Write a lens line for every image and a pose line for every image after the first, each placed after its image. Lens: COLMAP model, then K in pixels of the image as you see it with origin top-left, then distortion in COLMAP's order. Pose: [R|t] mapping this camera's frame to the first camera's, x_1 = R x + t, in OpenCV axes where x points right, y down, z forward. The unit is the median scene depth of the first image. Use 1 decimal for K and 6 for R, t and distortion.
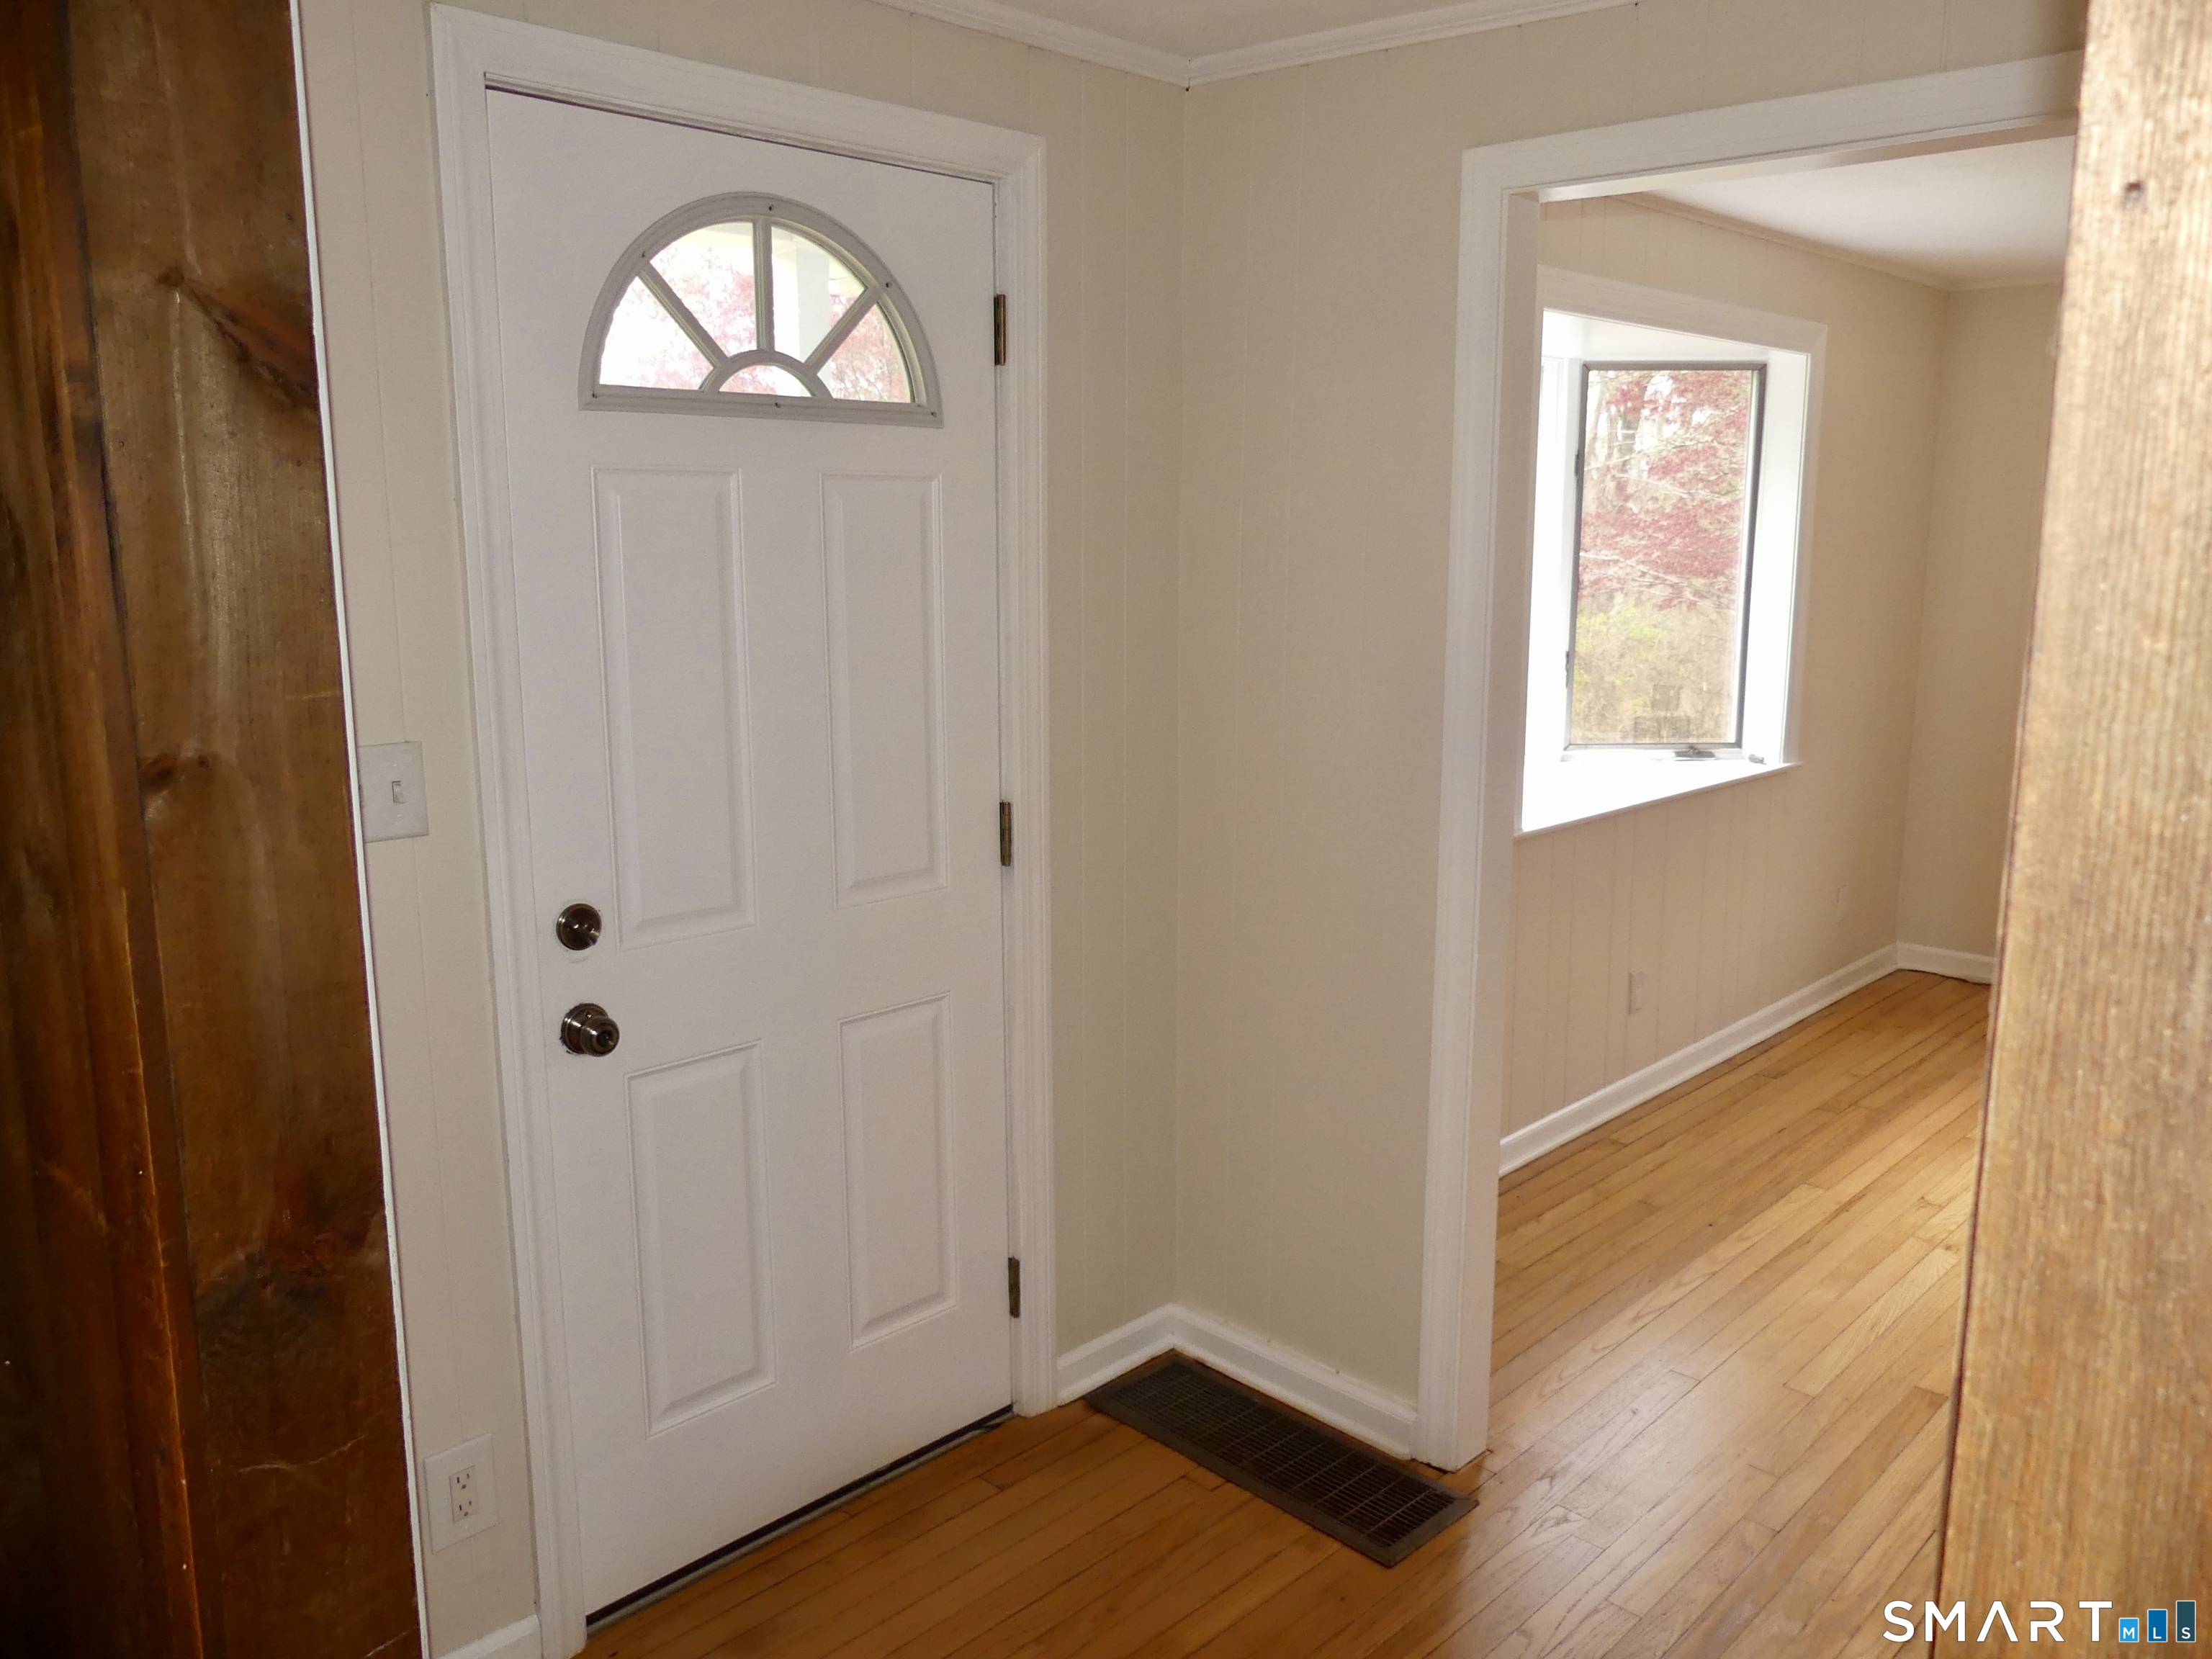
lens RADIAL K [[1702.5, 0, 1115.6], [0, 1702.5, 821.0], [0, 0, 1]] dist [-0.029971, 0.049297]
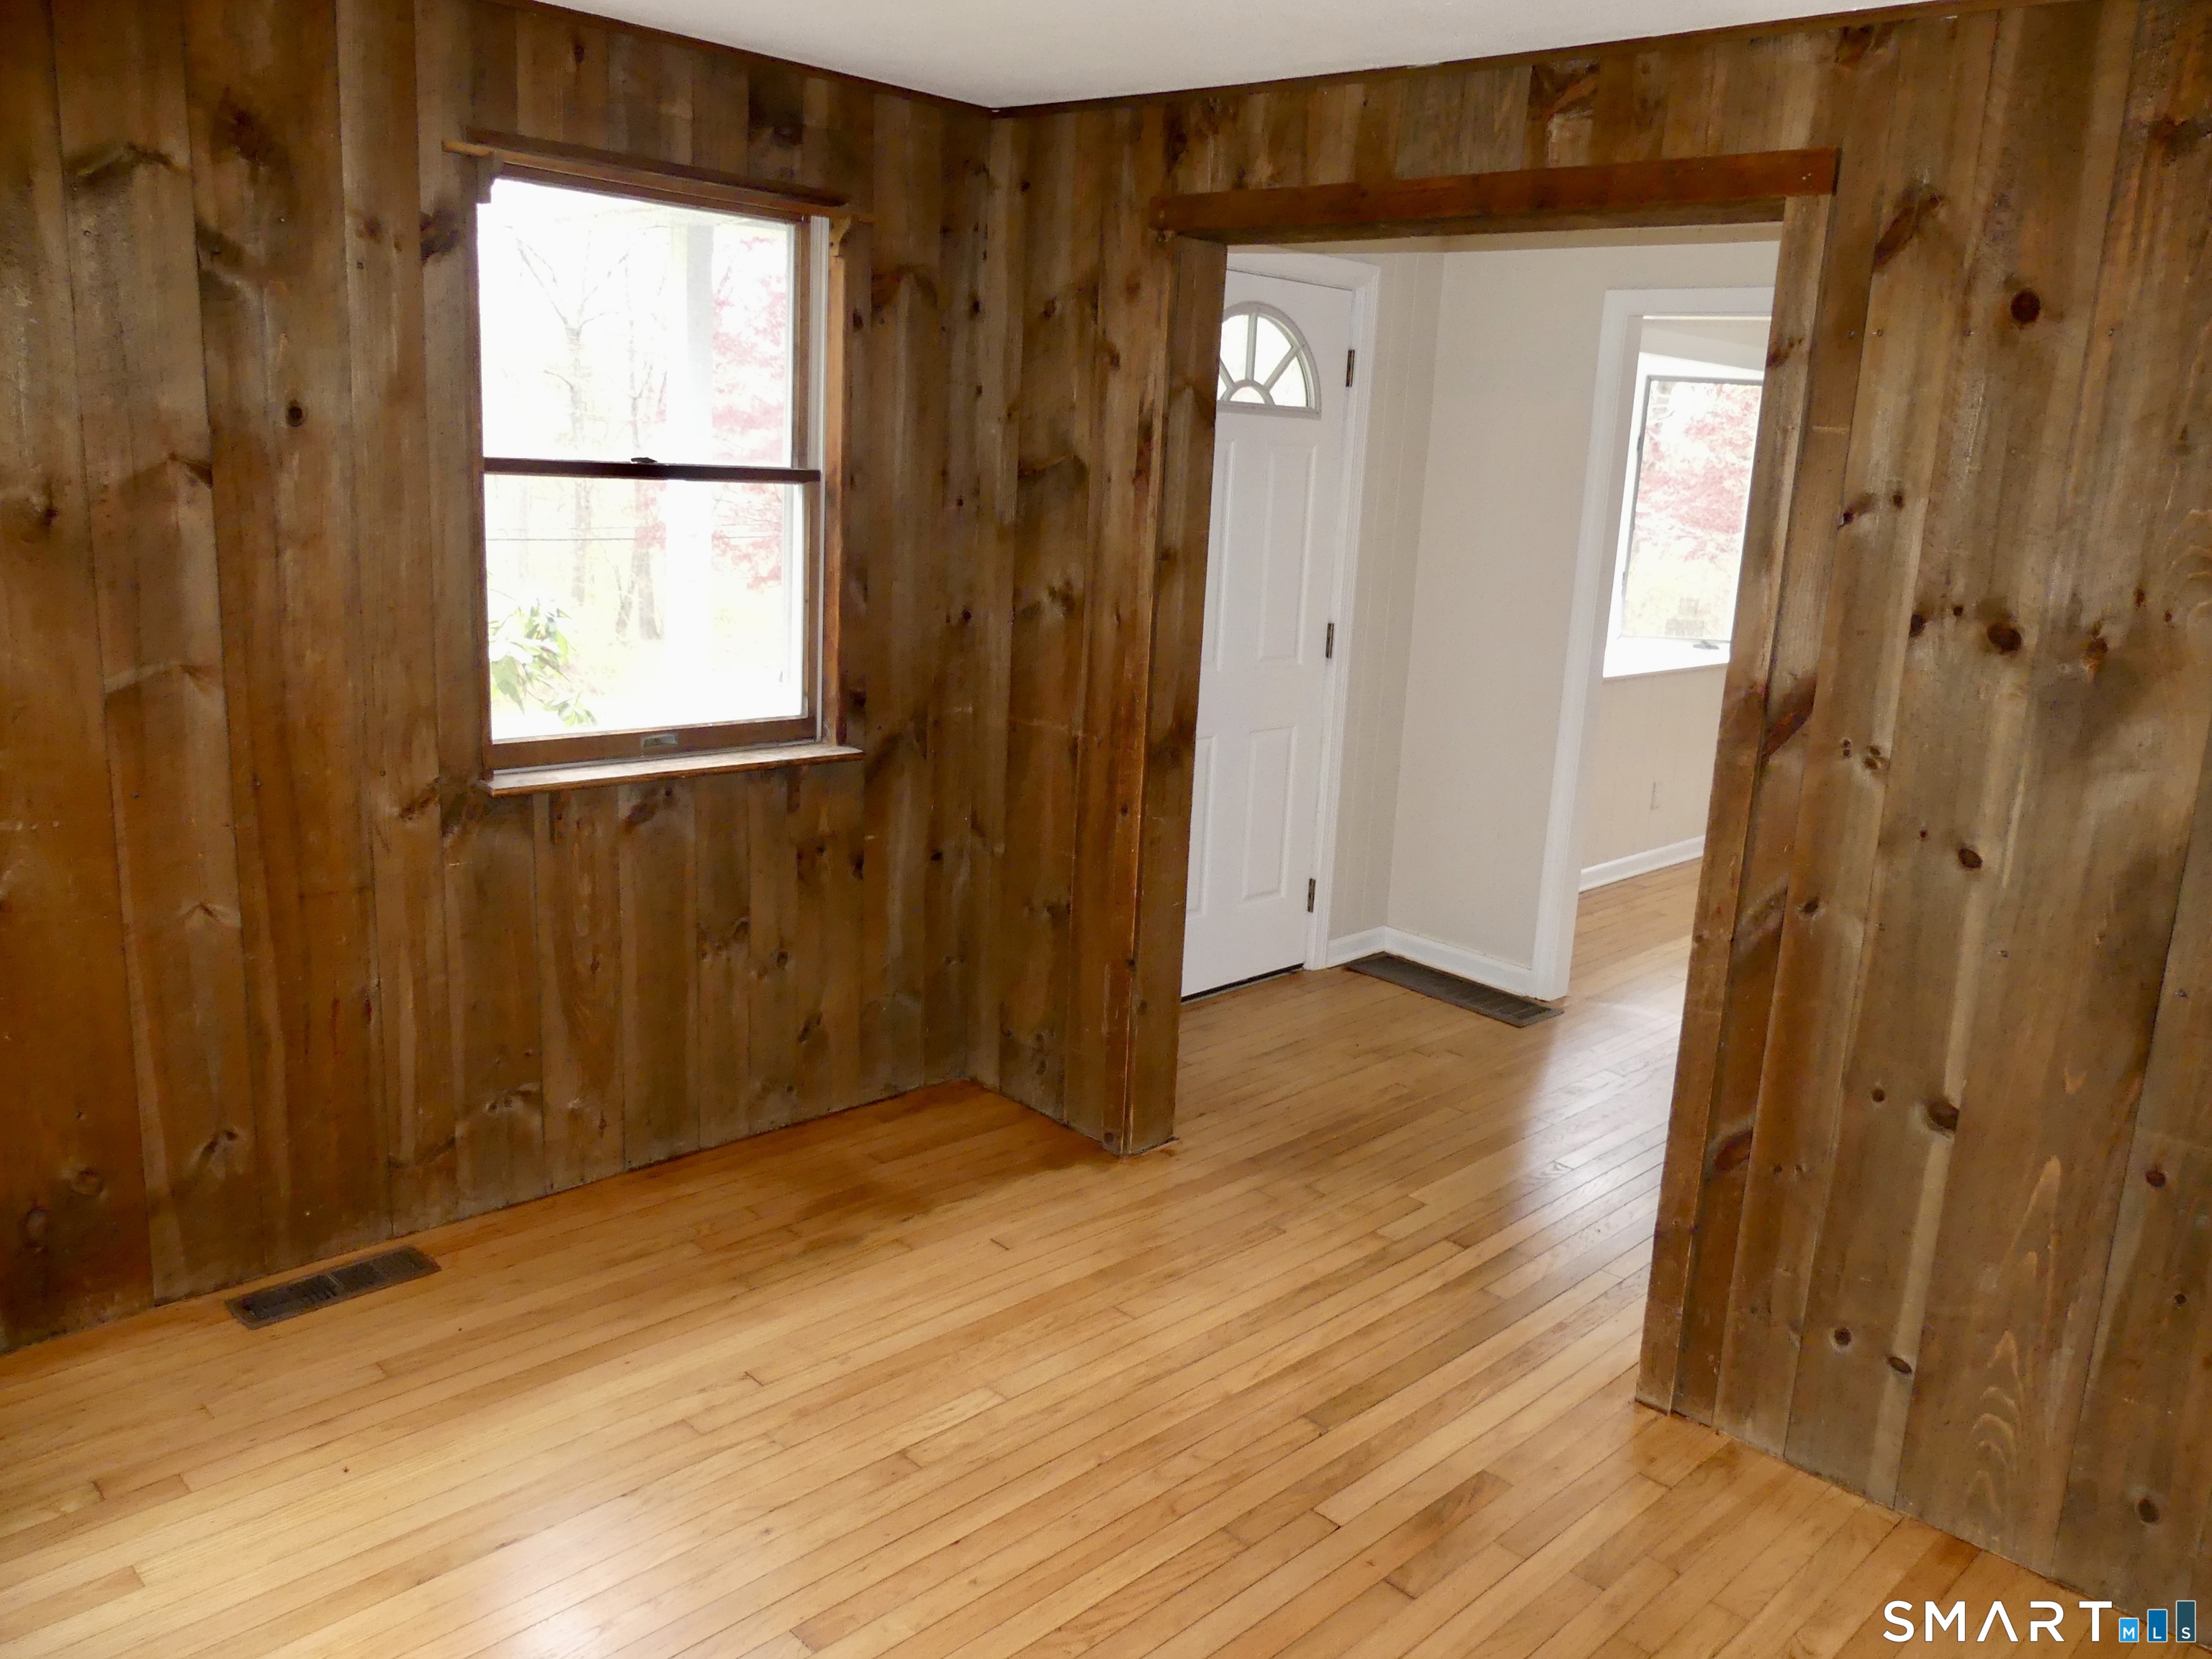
lens RADIAL K [[1702.5, 0, 1096.1], [0, 1702.5, 830.8], [0, 0, 1]] dist [-0.029971, 0.049297]
pose [[0.998531, 0.052861, -0.011927, -0.283501], [-0.052251, 0.997543, 0.046663, 0.139526], [0.014364, -0.045971, 0.998839, -0.852310]]
